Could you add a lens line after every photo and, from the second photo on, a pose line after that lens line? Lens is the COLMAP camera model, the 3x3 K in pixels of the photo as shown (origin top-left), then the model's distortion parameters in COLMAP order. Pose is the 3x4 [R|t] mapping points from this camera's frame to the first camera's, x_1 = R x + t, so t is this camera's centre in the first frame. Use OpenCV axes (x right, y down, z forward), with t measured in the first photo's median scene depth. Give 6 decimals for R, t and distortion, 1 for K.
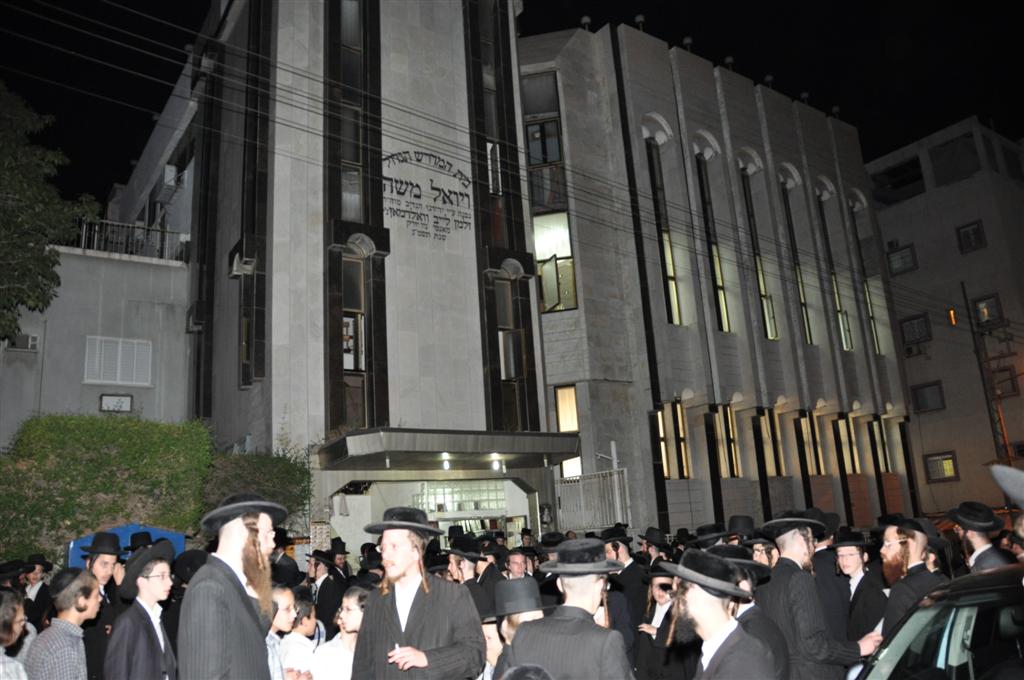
lens RADIAL K [[799.1, 0, 510.9], [0, 799.1, 341.5], [0, 0, 1]] dist [-0.151556, 0.099737]
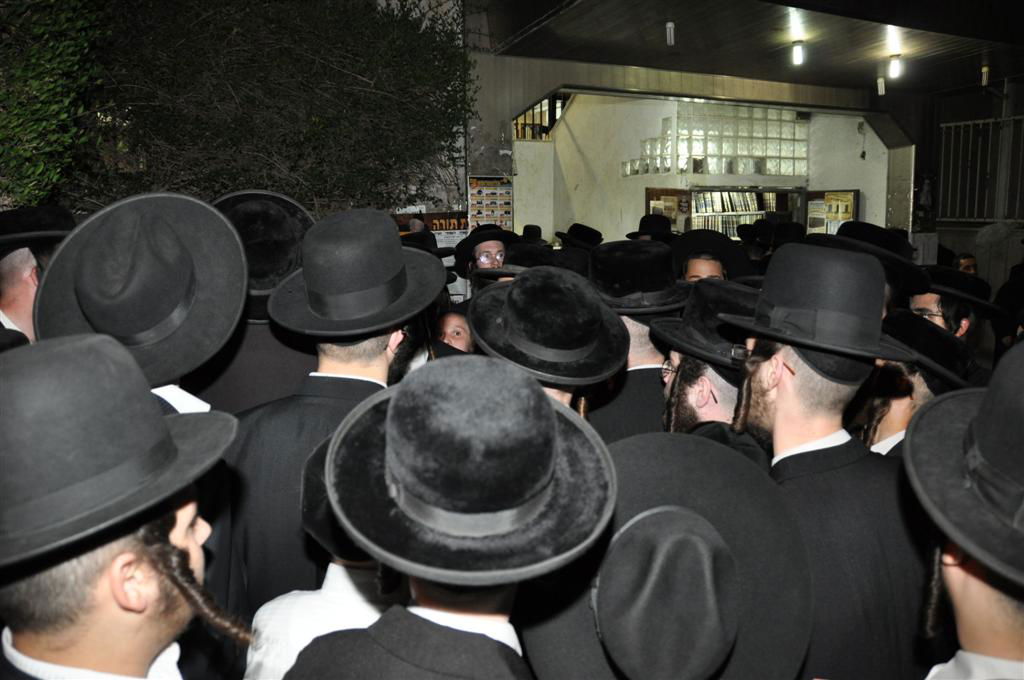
lens RADIAL K [[800.8, 0, 516.1], [0, 800.8, 339.0], [0, 0, 1]] dist [-0.125081, 0.014064]
pose [[0.987503, 0.073857, -0.139223, -0.118035], [-0.013366, 0.919458, 0.392960, 0.101527], [0.157033, -0.386188, 0.908955, 0.419966]]
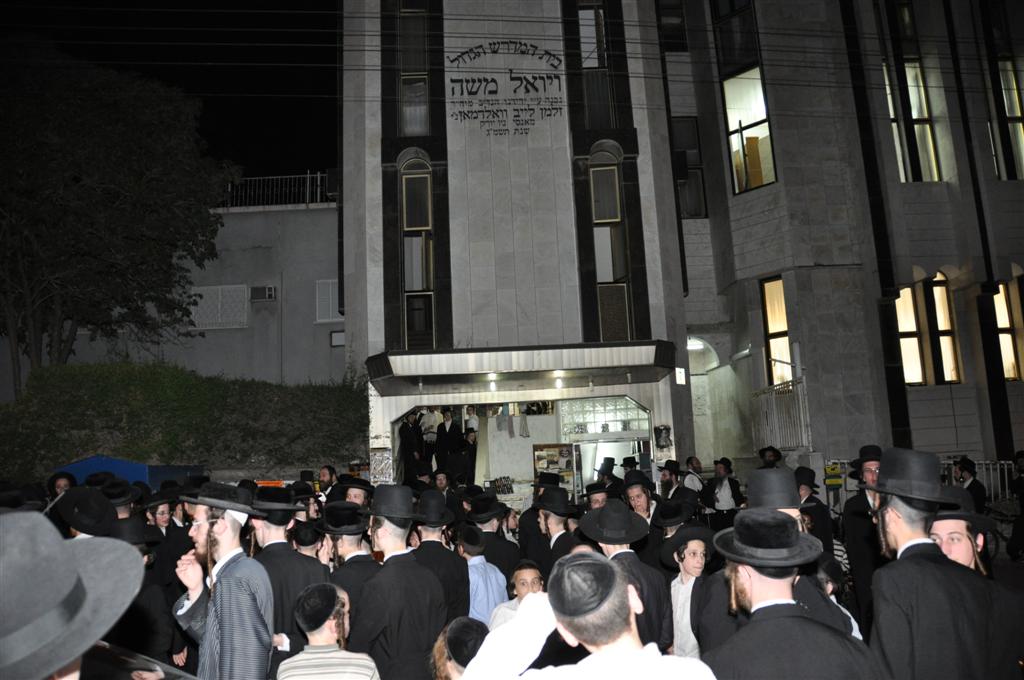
lens RADIAL K [[799.1, 0, 513.7], [0, 799.1, 335.3], [0, 0, 1]] dist [-0.151556, 0.099737]
pose [[0.833749, -0.066596, -0.548113, 0.330609], [0.124775, 0.989745, 0.069545, 0.028685], [0.537860, -0.126373, 0.833508, 0.198537]]
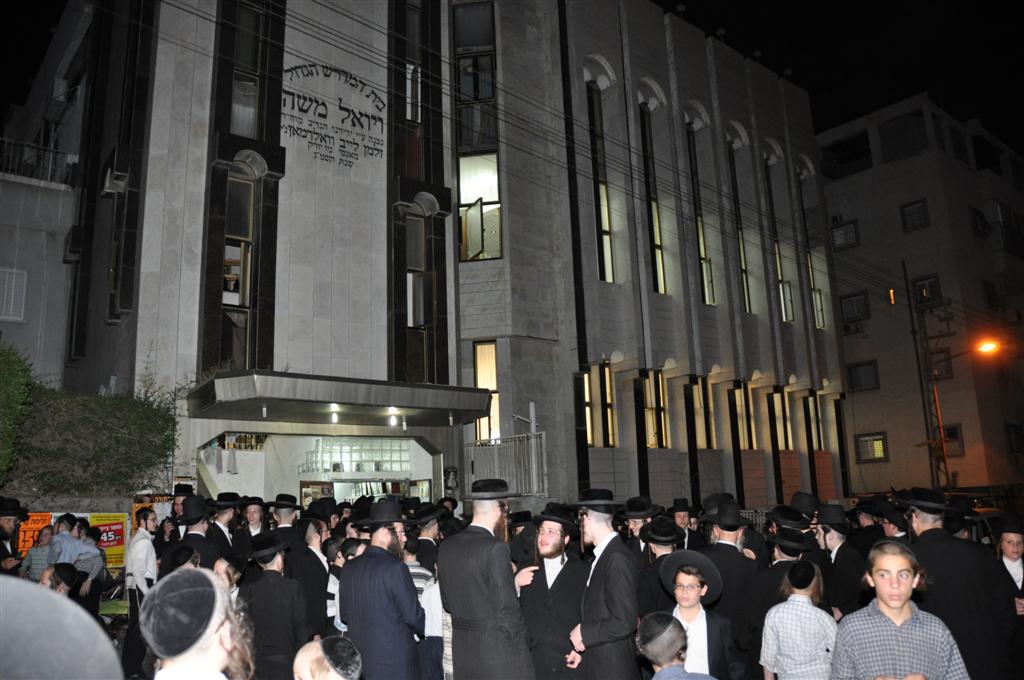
lens RADIAL K [[799.1, 0, 508.8], [0, 799.1, 339.0], [0, 0, 1]] dist [-0.151556, 0.099737]
pose [[0.996296, 0.044115, 0.073806, 0.031162], [-0.046810, 0.998284, 0.035190, 0.022161], [-0.072127, -0.038514, 0.996652, 0.091343]]
